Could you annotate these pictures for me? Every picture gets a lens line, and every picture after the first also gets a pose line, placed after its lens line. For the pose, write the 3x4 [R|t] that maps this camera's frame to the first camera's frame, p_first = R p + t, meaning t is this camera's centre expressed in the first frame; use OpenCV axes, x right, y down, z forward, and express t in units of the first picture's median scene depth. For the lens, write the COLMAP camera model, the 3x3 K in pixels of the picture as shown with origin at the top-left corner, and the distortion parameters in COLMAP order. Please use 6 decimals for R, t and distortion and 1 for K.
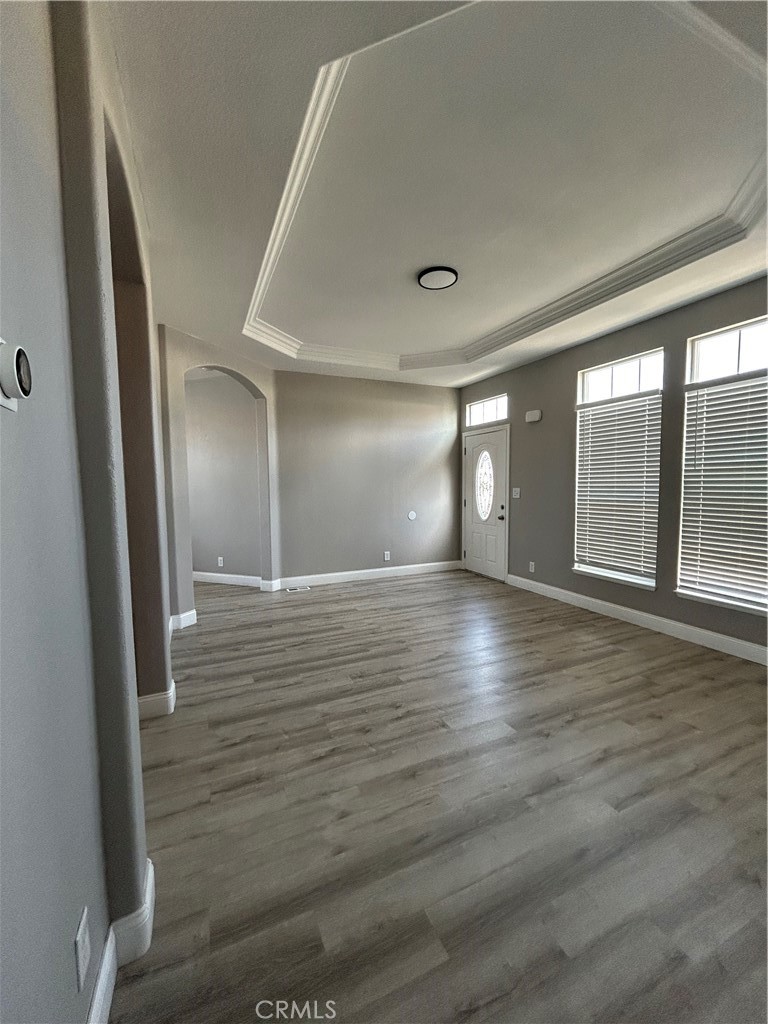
lens RADIAL K [[416.5, 0, 386.0], [0, 416.5, 514.3], [0, 0, 1]] dist [-0.000736, 0.000768]
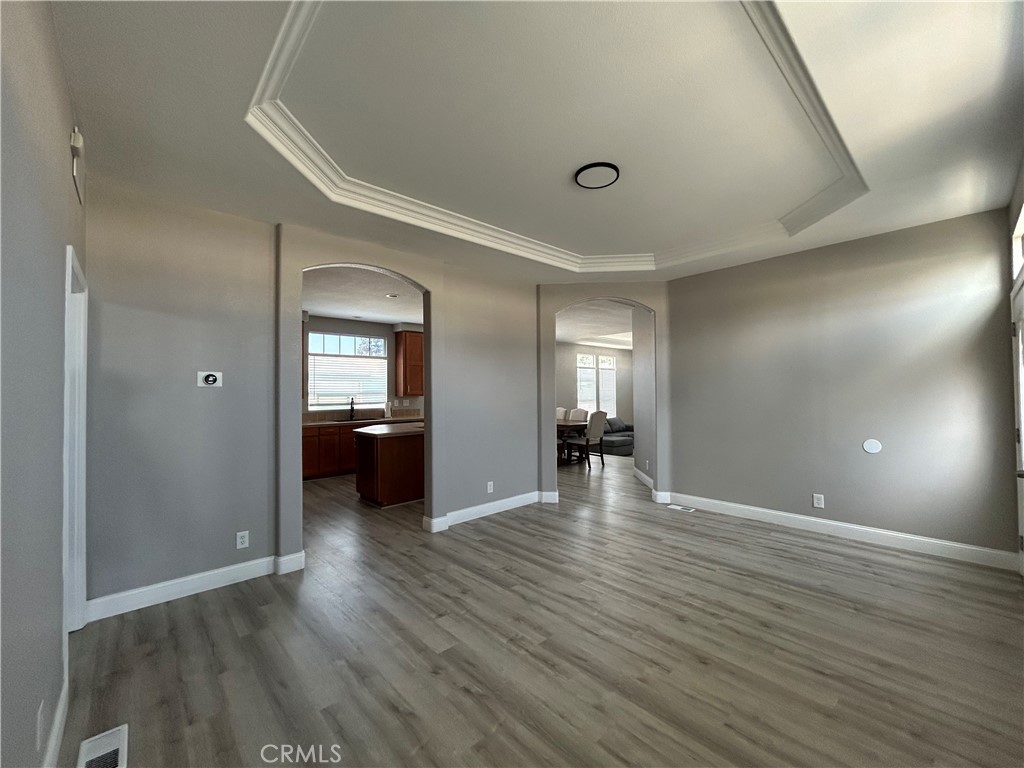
lens RADIAL K [[416.5, 0, 512.0], [0, 416.5, 384.0], [0, 0, 1]] dist [-0.000736, 0.000768]
pose [[0.309097, -0.011348, -0.950963, 0.835057], [-0.060417, 0.997675, -0.031543, -0.064912], [0.949110, 0.067204, 0.307693, 0.514134]]
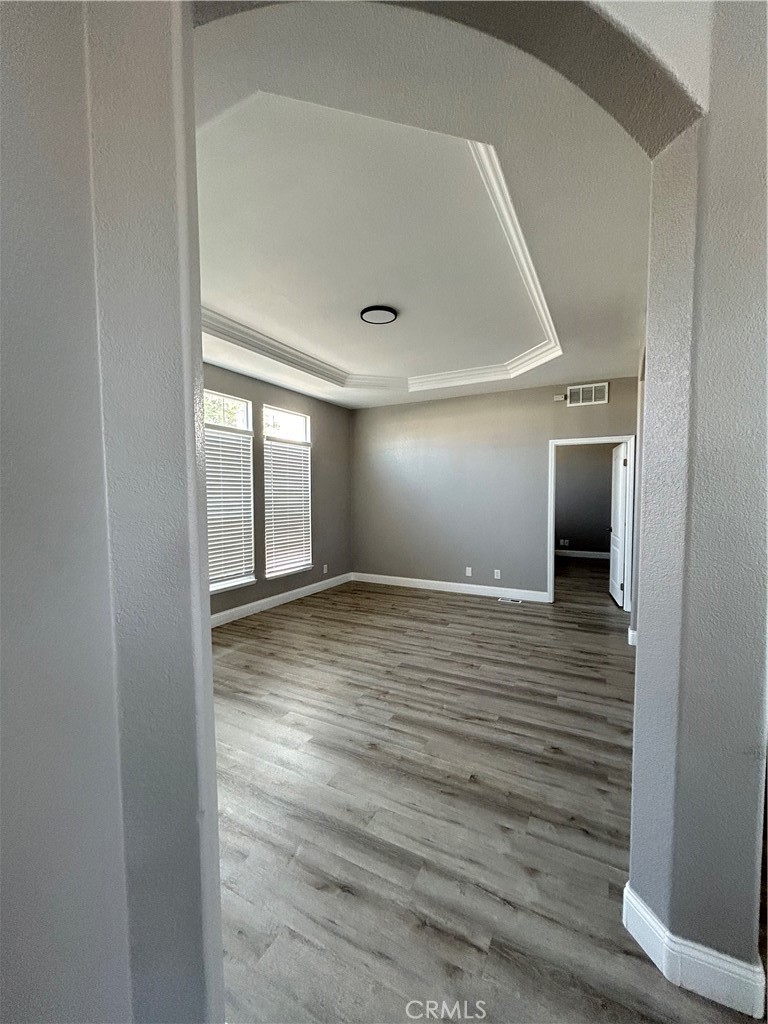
lens RADIAL K [[416.5, 0, 386.0], [0, 416.5, 514.3], [0, 0, 1]] dist [-0.000736, 0.000768]
pose [[-0.607274, -0.029437, 0.793947, -0.688264], [0.065378, 0.994073, 0.086864, -0.128646], [-0.791798, 0.104656, -0.601750, 1.520653]]
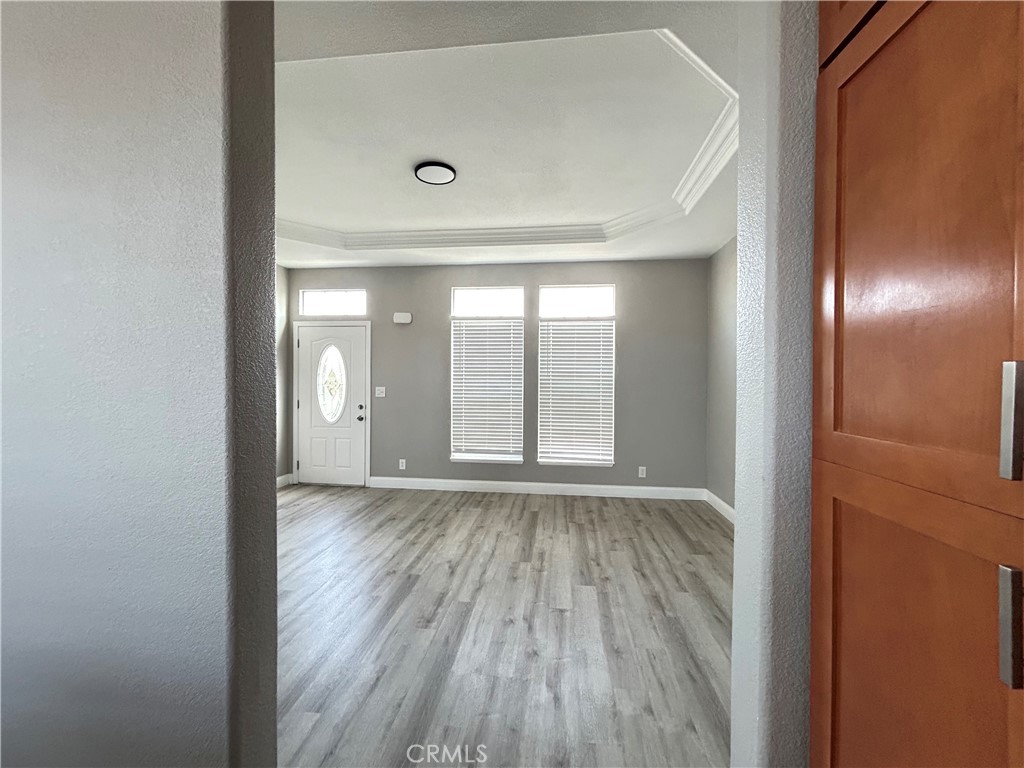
lens RADIAL K [[416.5, 0, 512.0], [0, 416.5, 384.0], [0, 0, 1]] dist [-0.000736, 0.000768]
pose [[0.517033, 0.002274, 0.855962, -0.552003], [0.050704, 0.998159, -0.033279, -0.032138], [-0.854462, 0.060607, 0.515966, 0.335940]]
